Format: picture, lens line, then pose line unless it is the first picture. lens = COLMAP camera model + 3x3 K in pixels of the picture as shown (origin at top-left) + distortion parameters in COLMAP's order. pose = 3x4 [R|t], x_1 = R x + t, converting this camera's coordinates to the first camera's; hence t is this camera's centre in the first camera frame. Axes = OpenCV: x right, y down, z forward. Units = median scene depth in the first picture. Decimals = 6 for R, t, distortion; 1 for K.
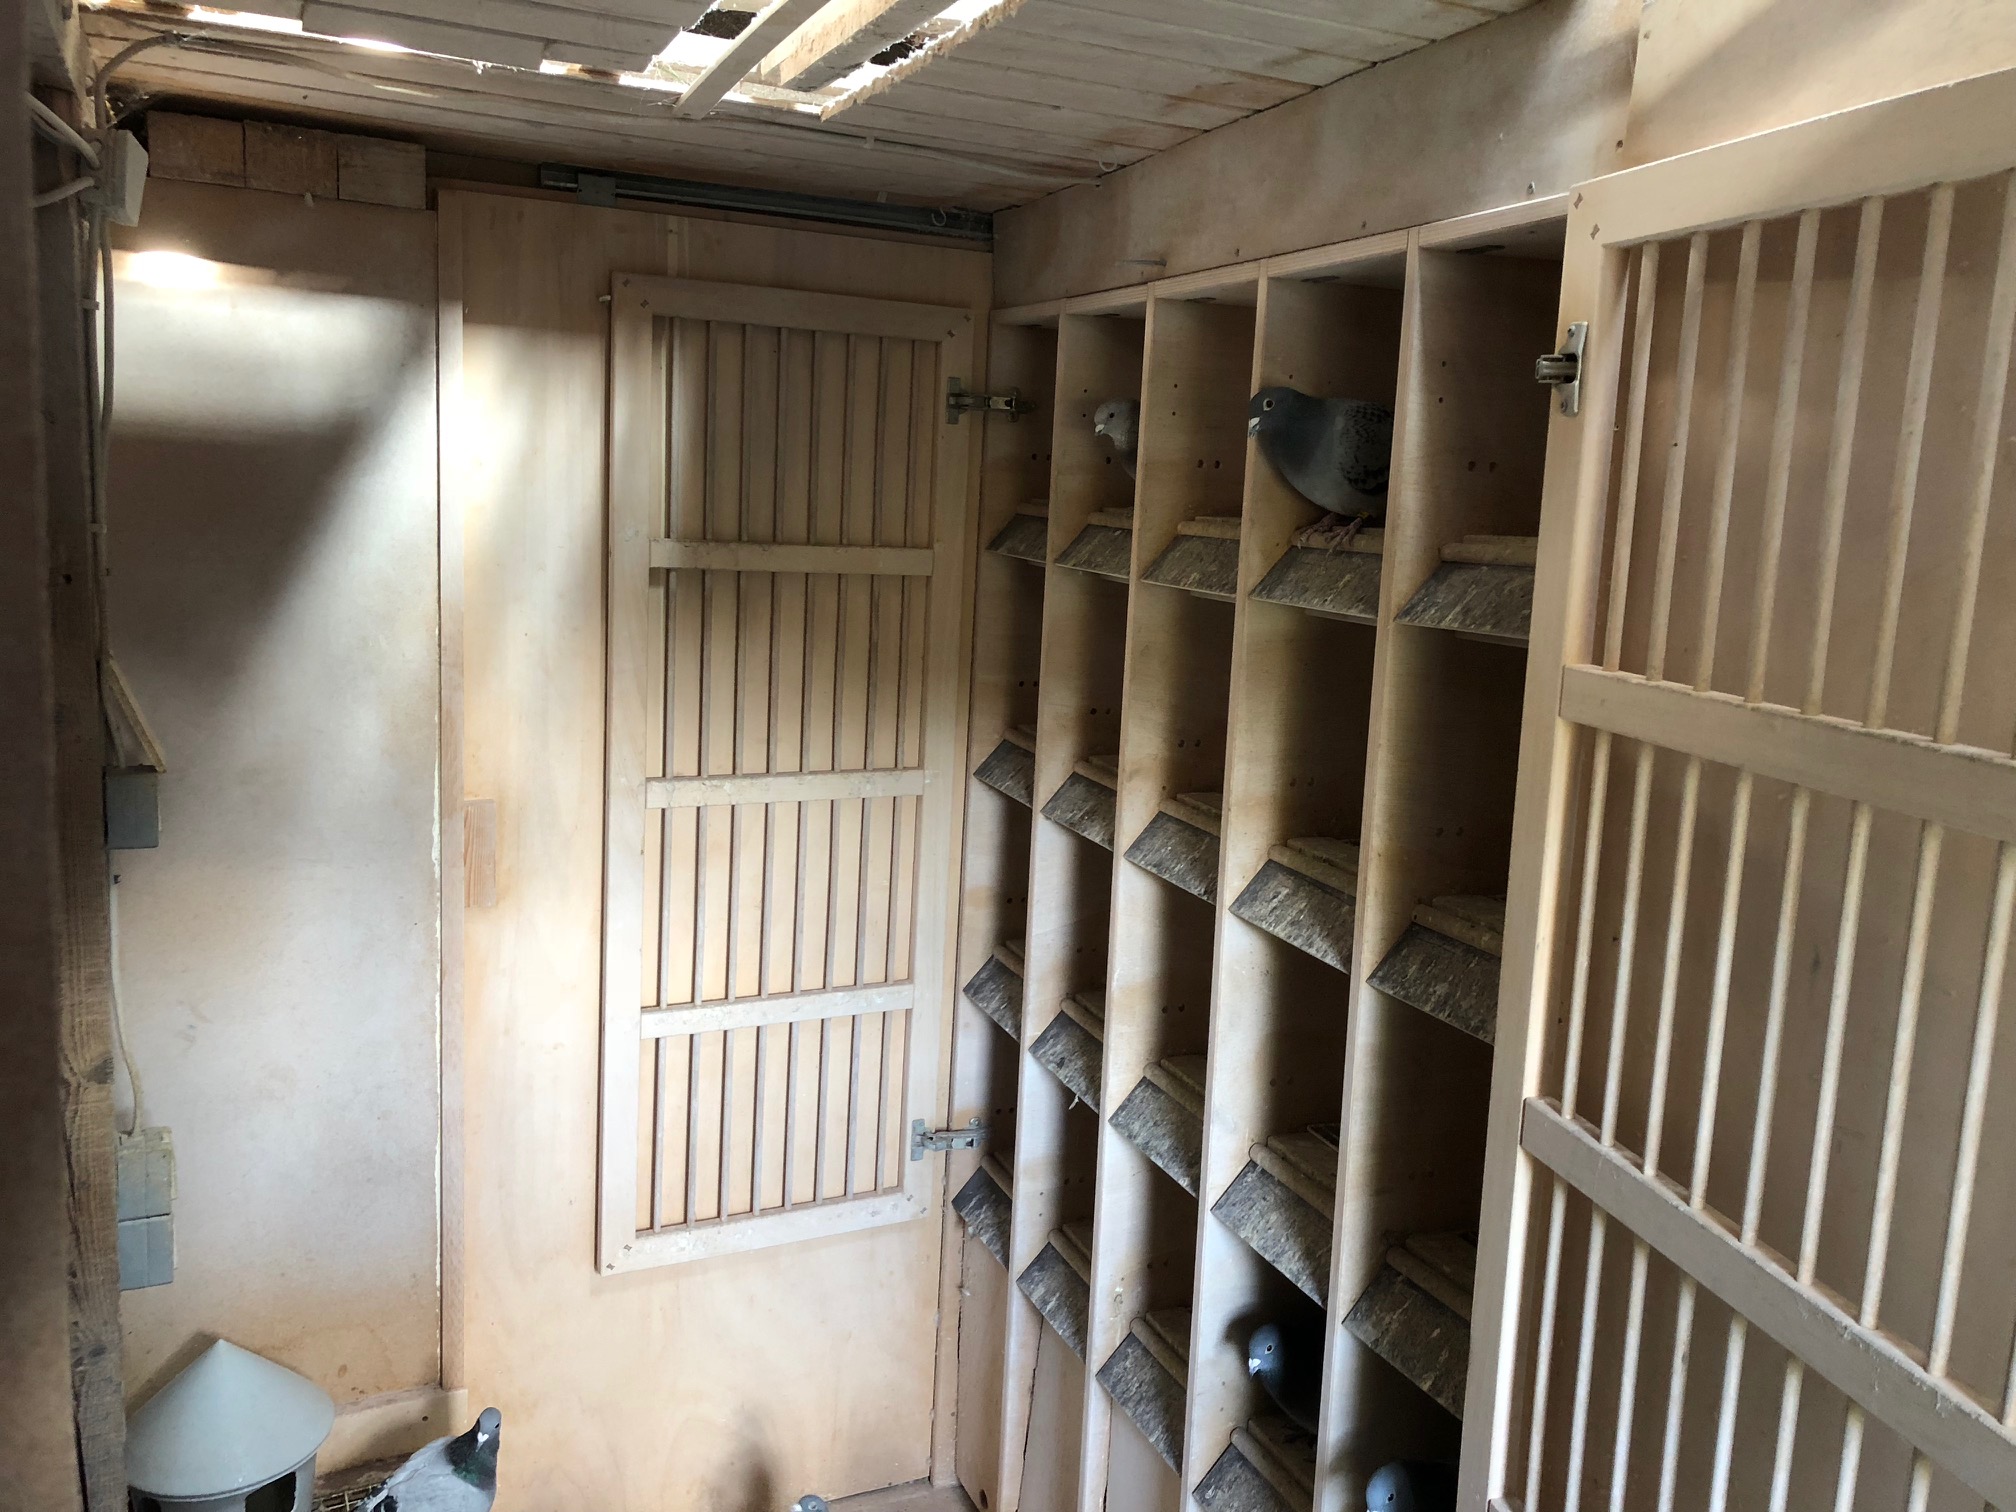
lens RADIAL K [[1668.2, 0, 1008.0], [0, 1668.2, 756.0], [0, 0, 1]] dist [-0.005693, -0.001462]
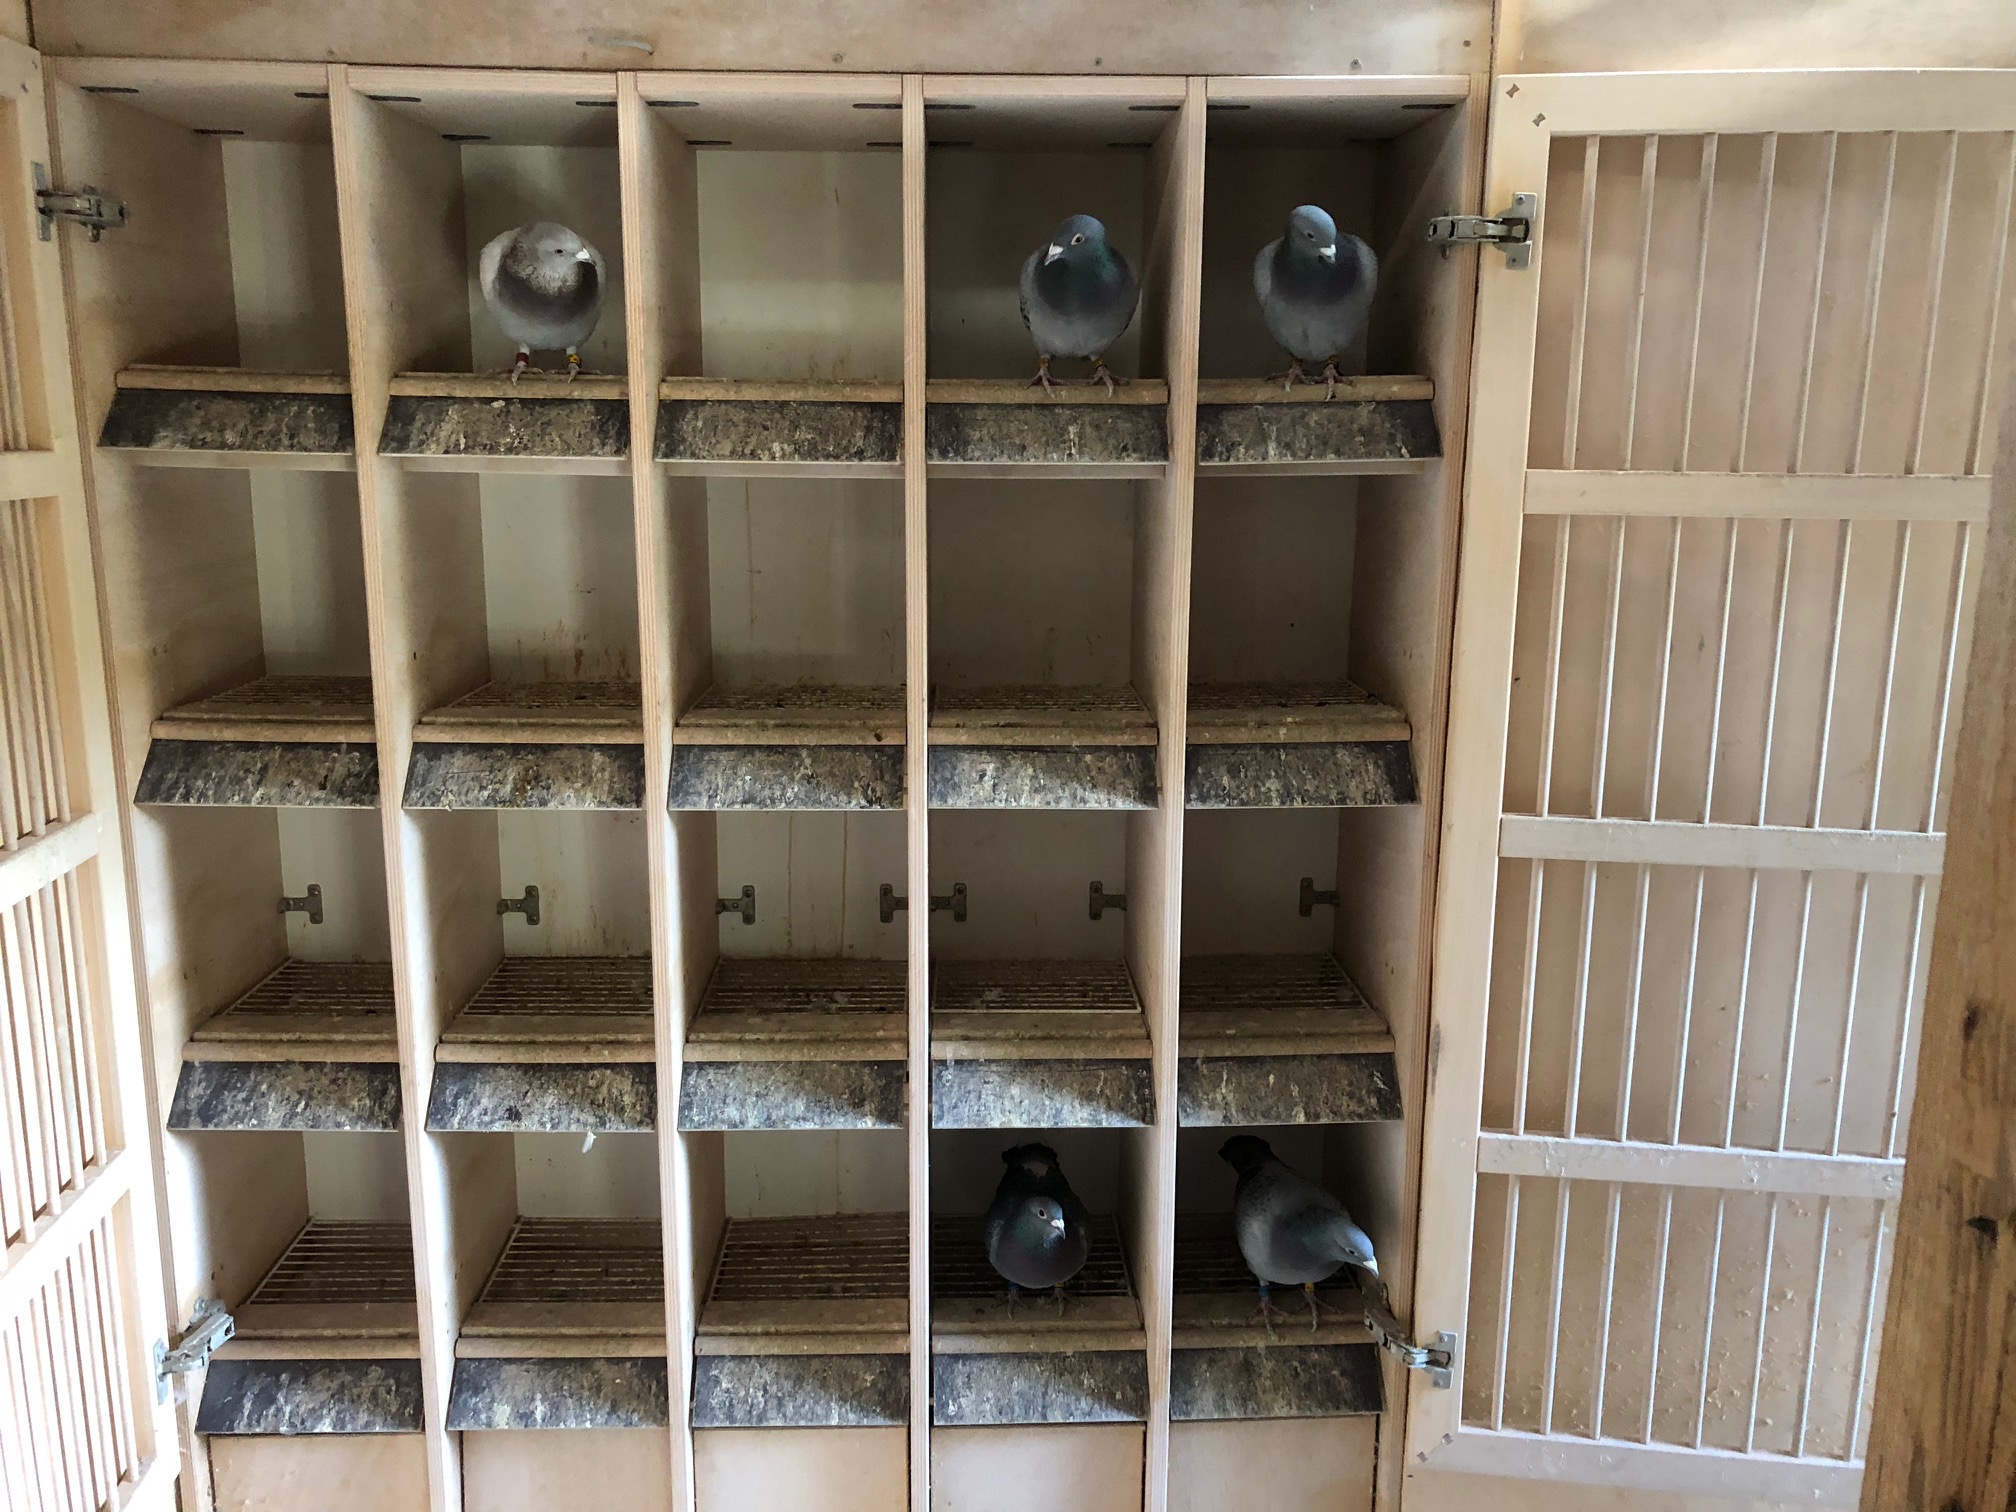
lens RADIAL K [[1646.2, 0, 1008.0], [0, 1646.2, 756.0], [0, 0, 1]] dist [0.023543, -0.011285]
pose [[0.343499, -0.238814, 0.908282, -0.746900], [0.162774, 0.967631, 0.192859, -0.113995], [-0.924939, 0.081597, 0.371253, 0.687182]]
